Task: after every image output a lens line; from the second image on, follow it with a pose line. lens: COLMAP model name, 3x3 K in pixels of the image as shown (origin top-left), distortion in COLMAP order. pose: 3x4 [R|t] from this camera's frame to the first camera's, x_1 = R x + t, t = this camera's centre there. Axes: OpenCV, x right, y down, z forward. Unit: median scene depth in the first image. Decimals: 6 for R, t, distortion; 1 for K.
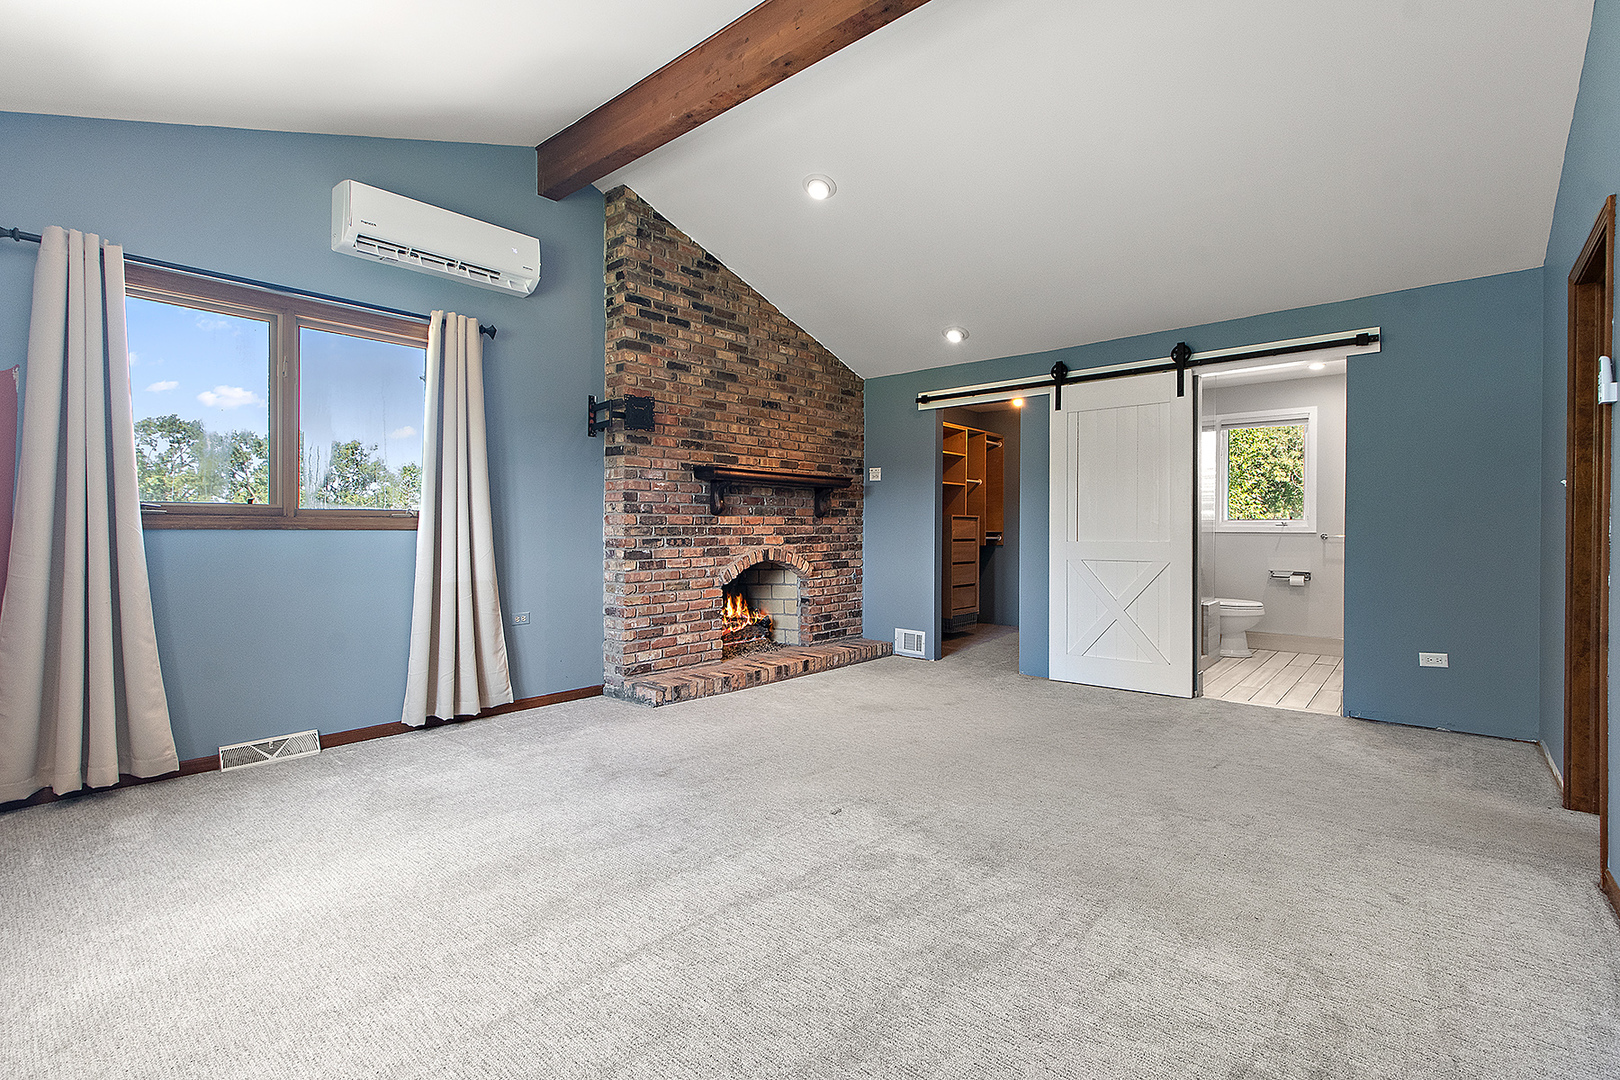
lens RADIAL K [[727.6, 0, 796.9], [0, 727.6, 532.3], [0, 0, 1]] dist [0.001030, -0.003198]
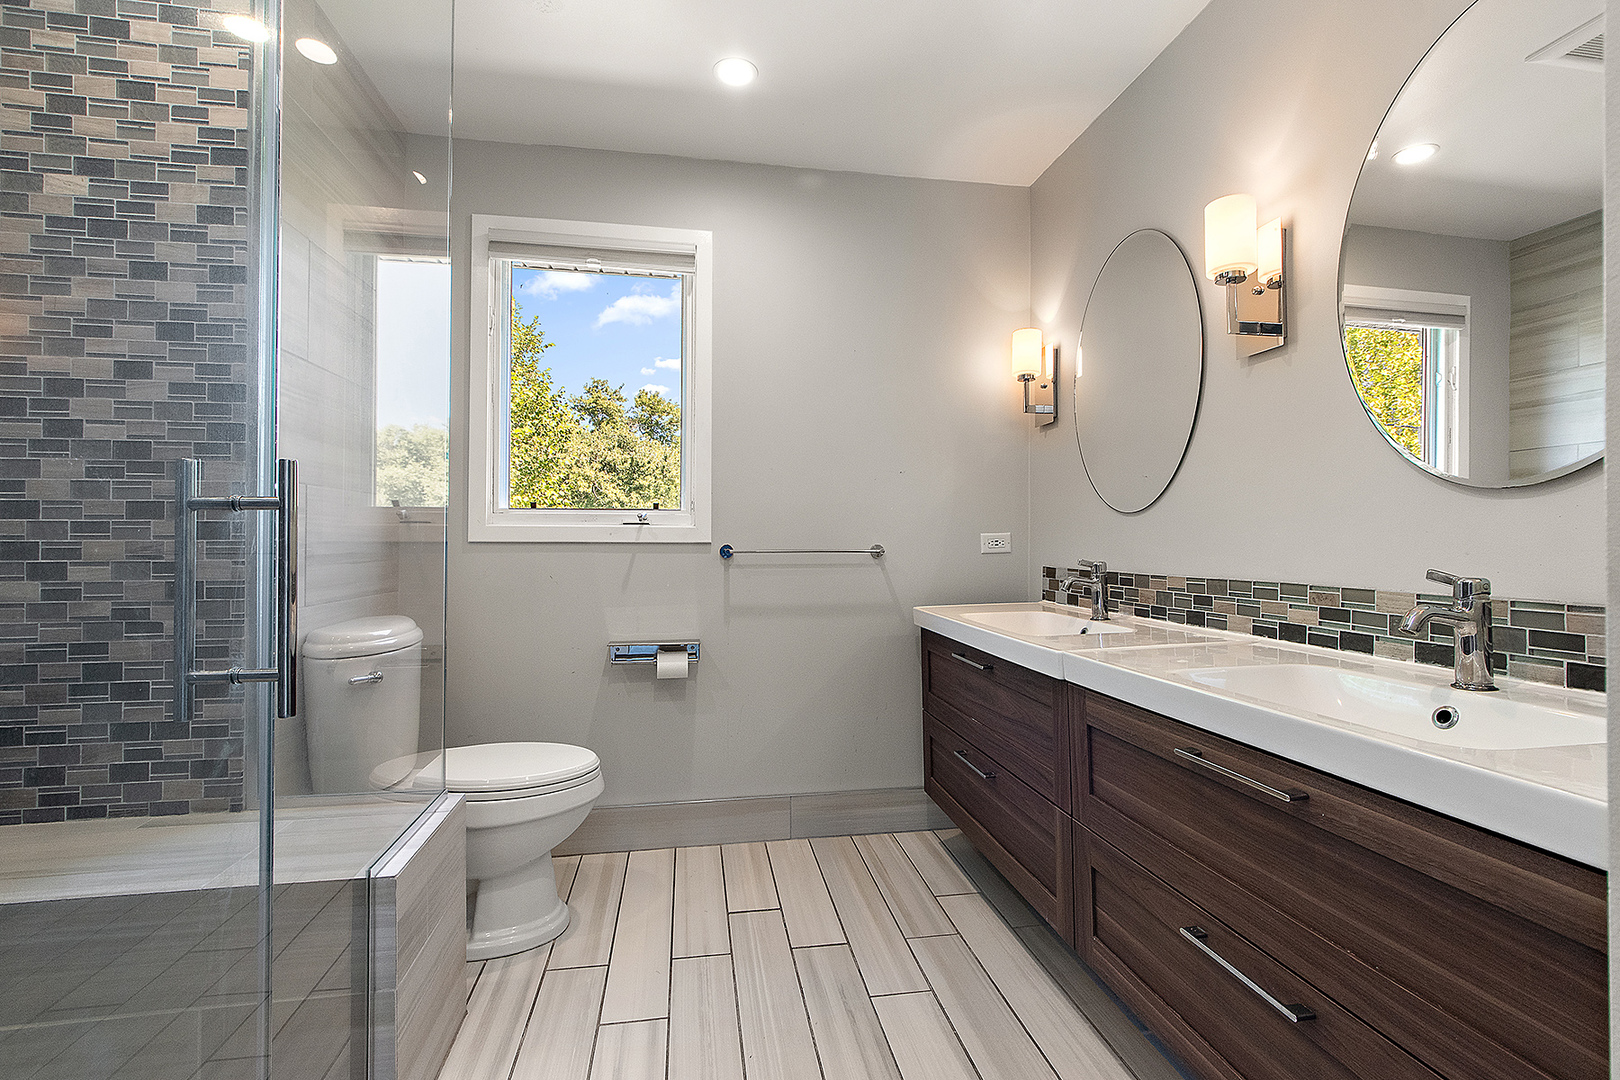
lens RADIAL K [[727.6, 0, 802.5], [0, 727.6, 531.6], [0, 0, 1]] dist [0.001030, -0.003198]
pose [[0.633618, 0.007233, 0.773612, 0.493076], [0.006497, 0.999871, -0.014670, 0.000689], [-0.773619, 0.014322, 0.633489, 0.799454]]
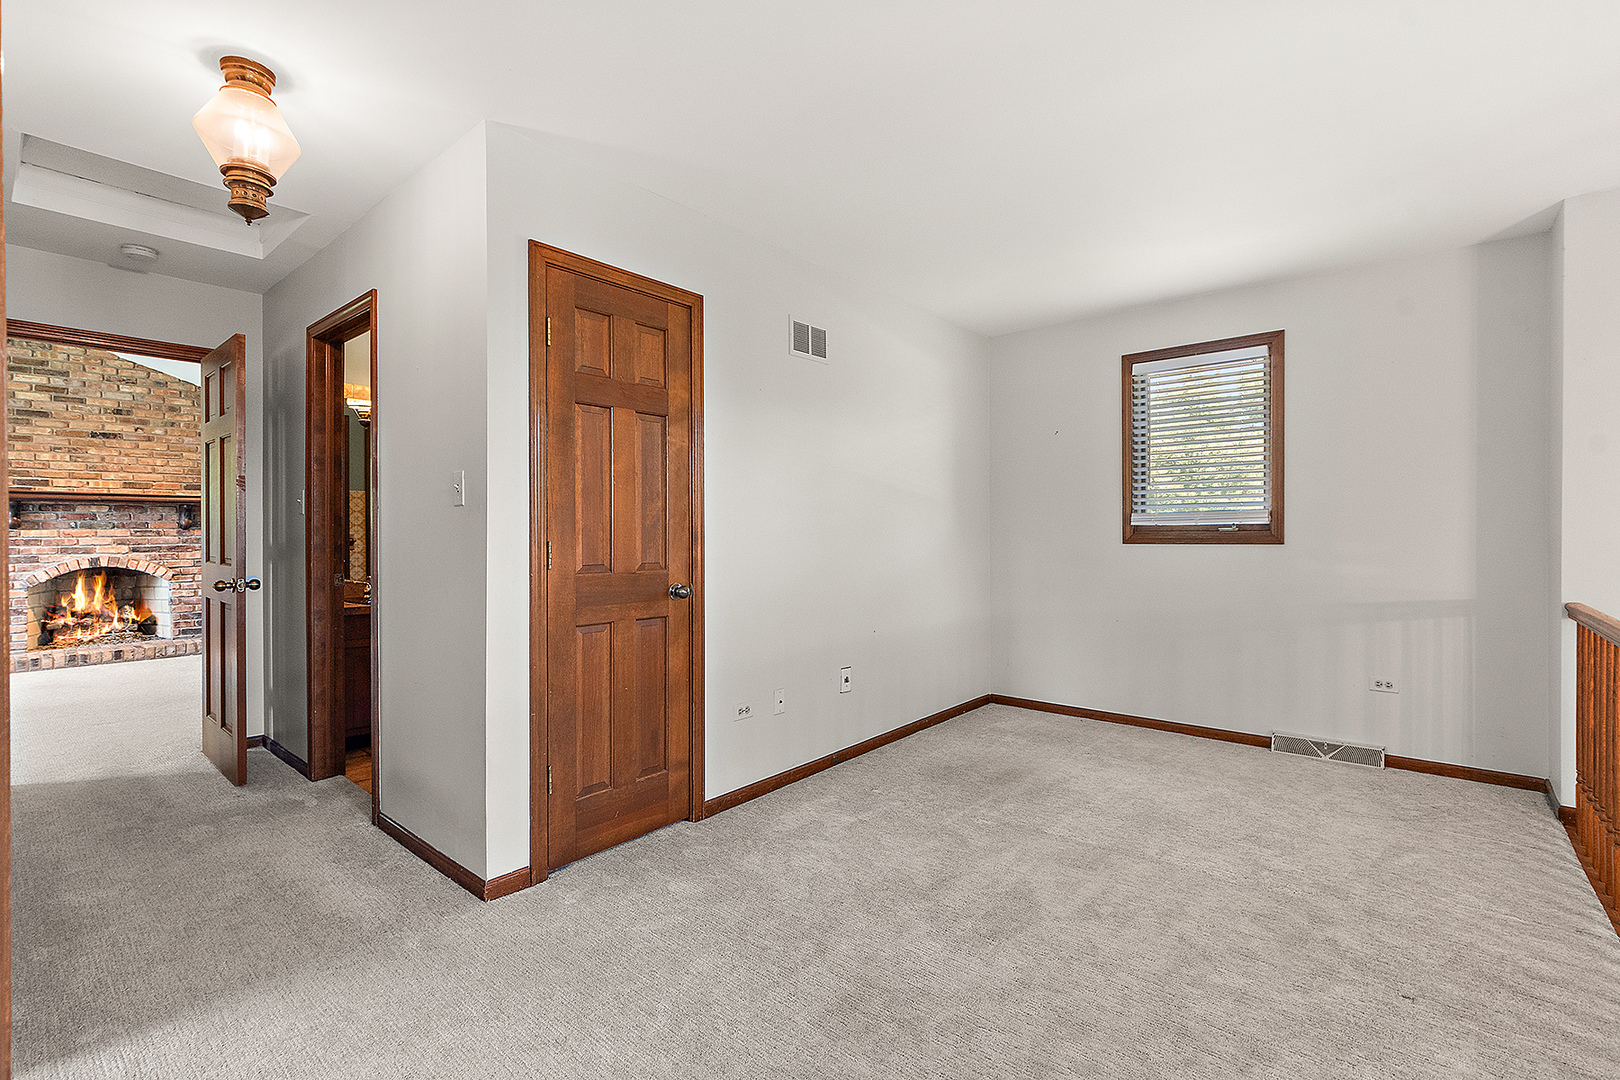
lens RADIAL K [[727.6, 0, 848.1], [0, 727.6, 530.0], [0, 0, 1]] dist [0.001030, -0.003198]
pose [[0.999650, -0.000623, 0.026459, 1.154407], [0.000750, 0.999988, -0.004788, -0.014638], [-0.026455, 0.004806, 0.999638, -0.217177]]
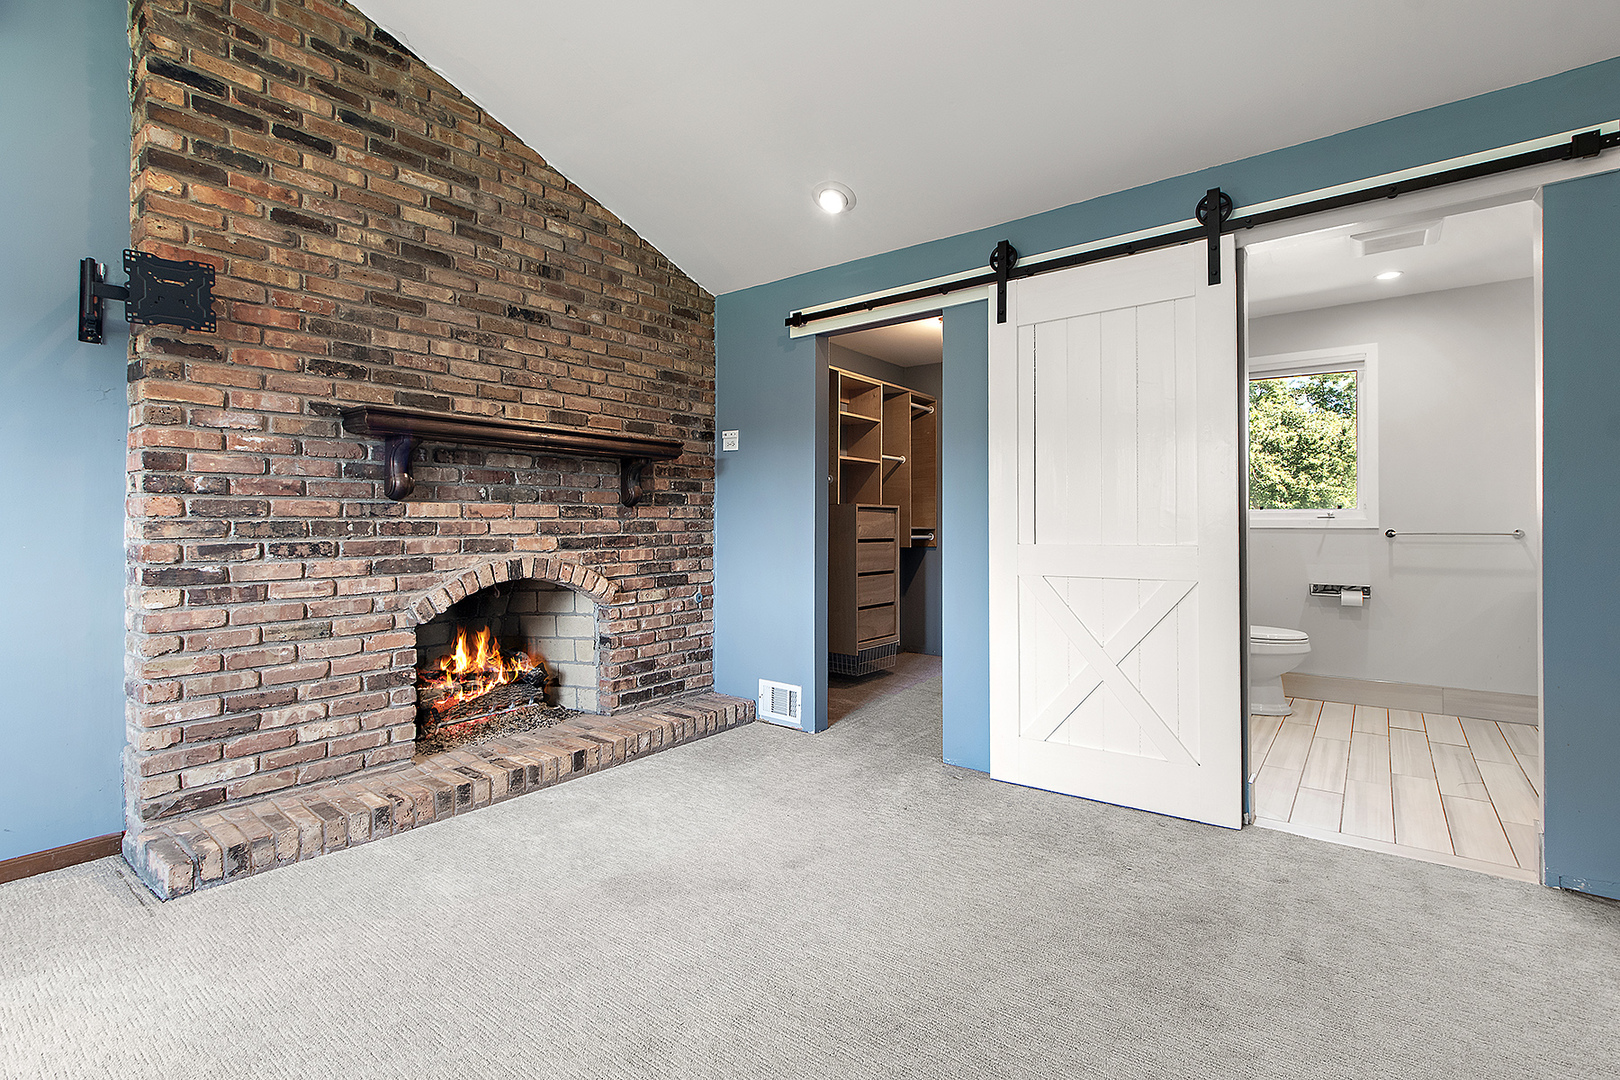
lens RADIAL K [[727.6, 0, 806.3], [0, 727.6, 518.1], [0, 0, 1]] dist [0.001030, -0.003198]
pose [[0.998098, -0.002154, 0.061604, 0.155000], [0.003090, 0.999881, -0.015105, -0.000533], [-0.061565, 0.015267, 0.997986, 0.399418]]
